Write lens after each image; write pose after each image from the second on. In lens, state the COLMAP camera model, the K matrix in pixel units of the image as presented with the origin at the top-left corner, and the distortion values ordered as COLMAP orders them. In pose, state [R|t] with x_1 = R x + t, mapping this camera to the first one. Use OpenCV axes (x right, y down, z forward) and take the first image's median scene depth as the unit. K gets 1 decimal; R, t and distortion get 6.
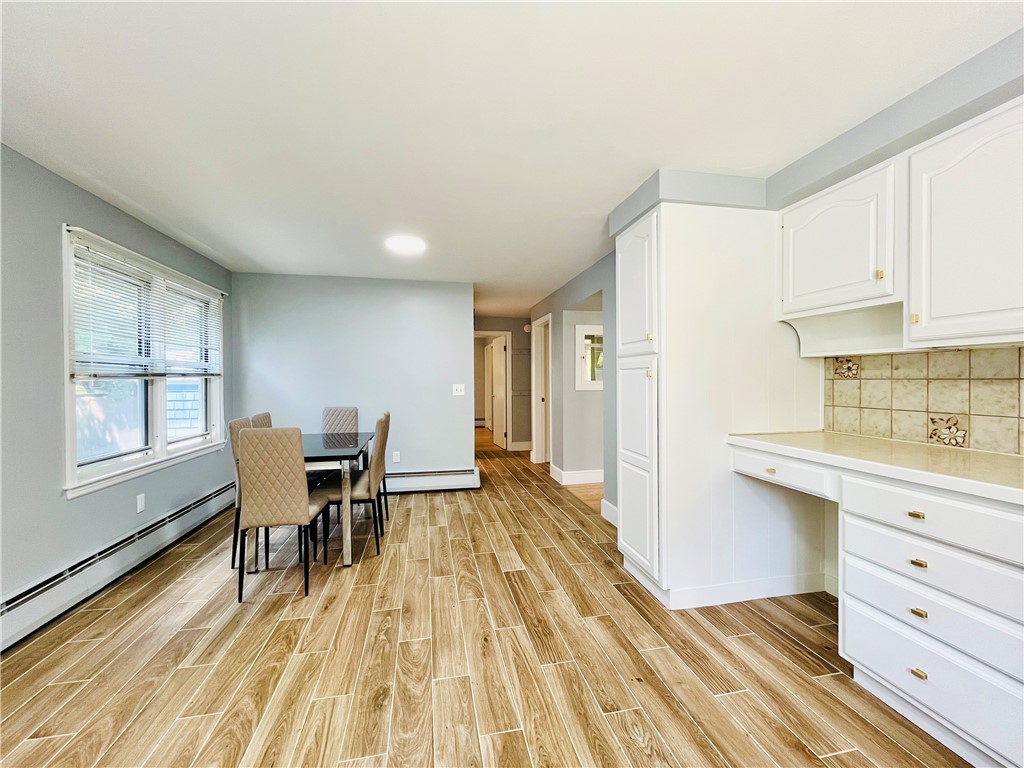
lens RADIAL K [[417.2, 0, 512.0], [0, 417.2, 384.1], [0, 0, 1]] dist [-0.001232, -0.000114]
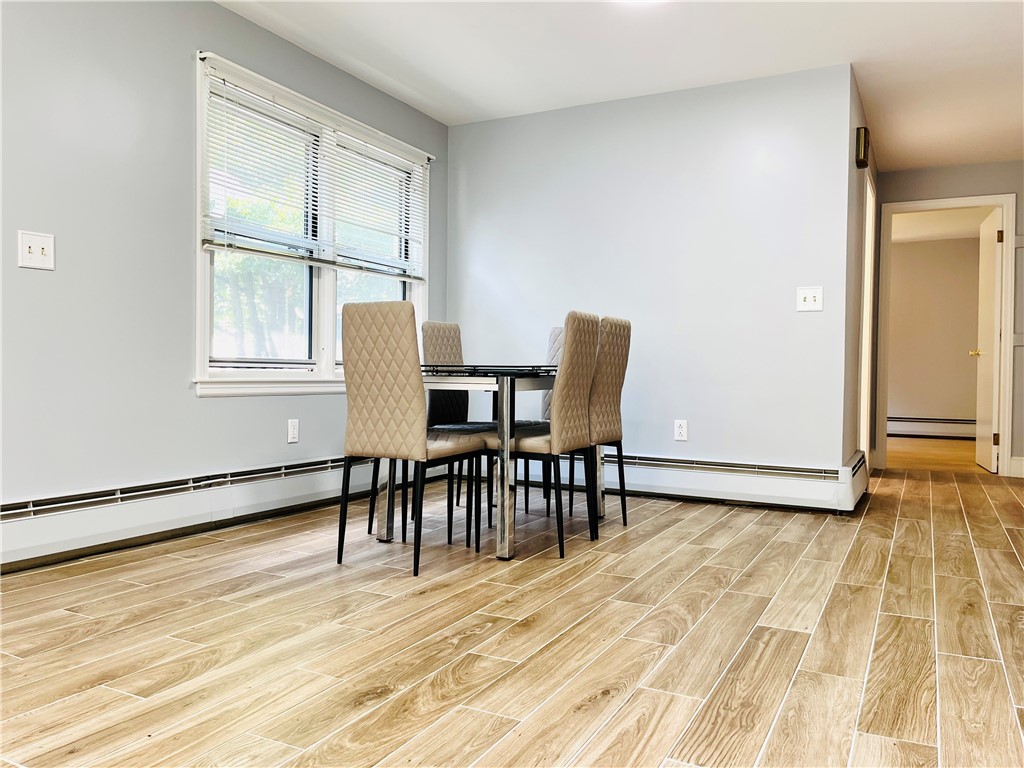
lens RADIAL K [[783.3, 0, 515.6], [0, 783.3, 377.3], [0, 0, 1]] dist [0.019267, -0.006211]
pose [[0.775870, 0.019947, -0.630578, 0.357178], [-0.022996, 0.999730, 0.003330, 0.215761], [0.630474, 0.011918, 0.776119, 0.199722]]
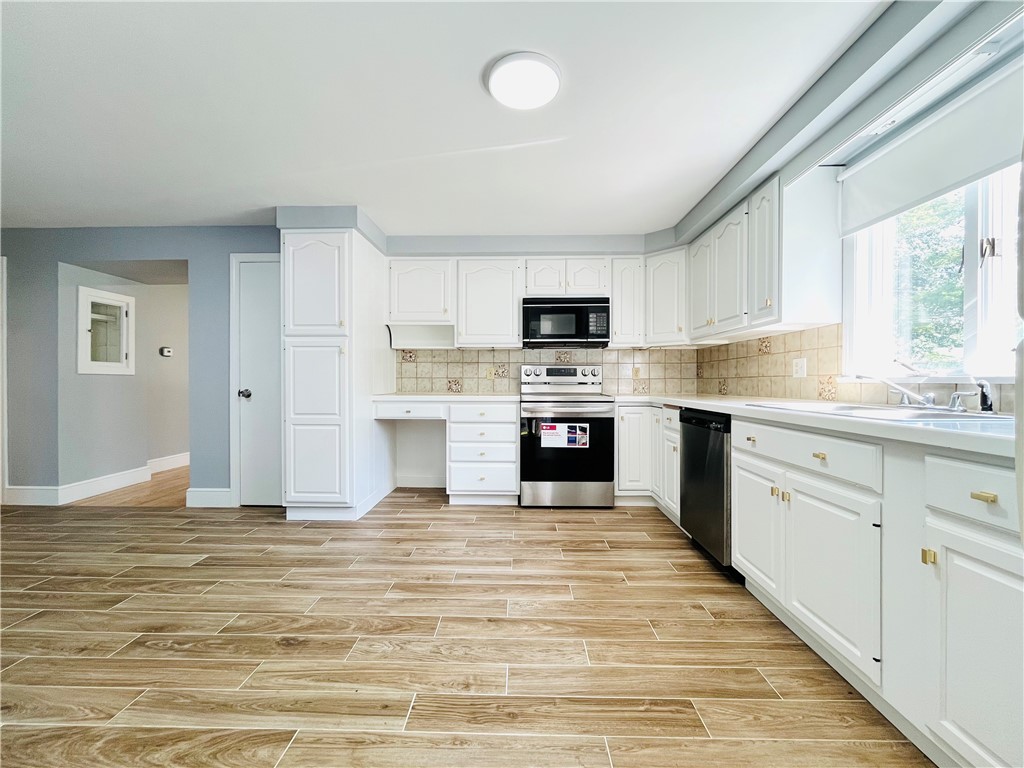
lens RADIAL K [[417.2, 0, 512.5], [0, 417.2, 381.7], [0, 0, 1]] dist [-0.001232, -0.000114]
pose [[0.228977, 0.001362, 0.973431, -0.839148], [0.006114, 0.999977, -0.002837, 0.079211], [-0.973413, 0.006601, 0.228964, 0.158263]]
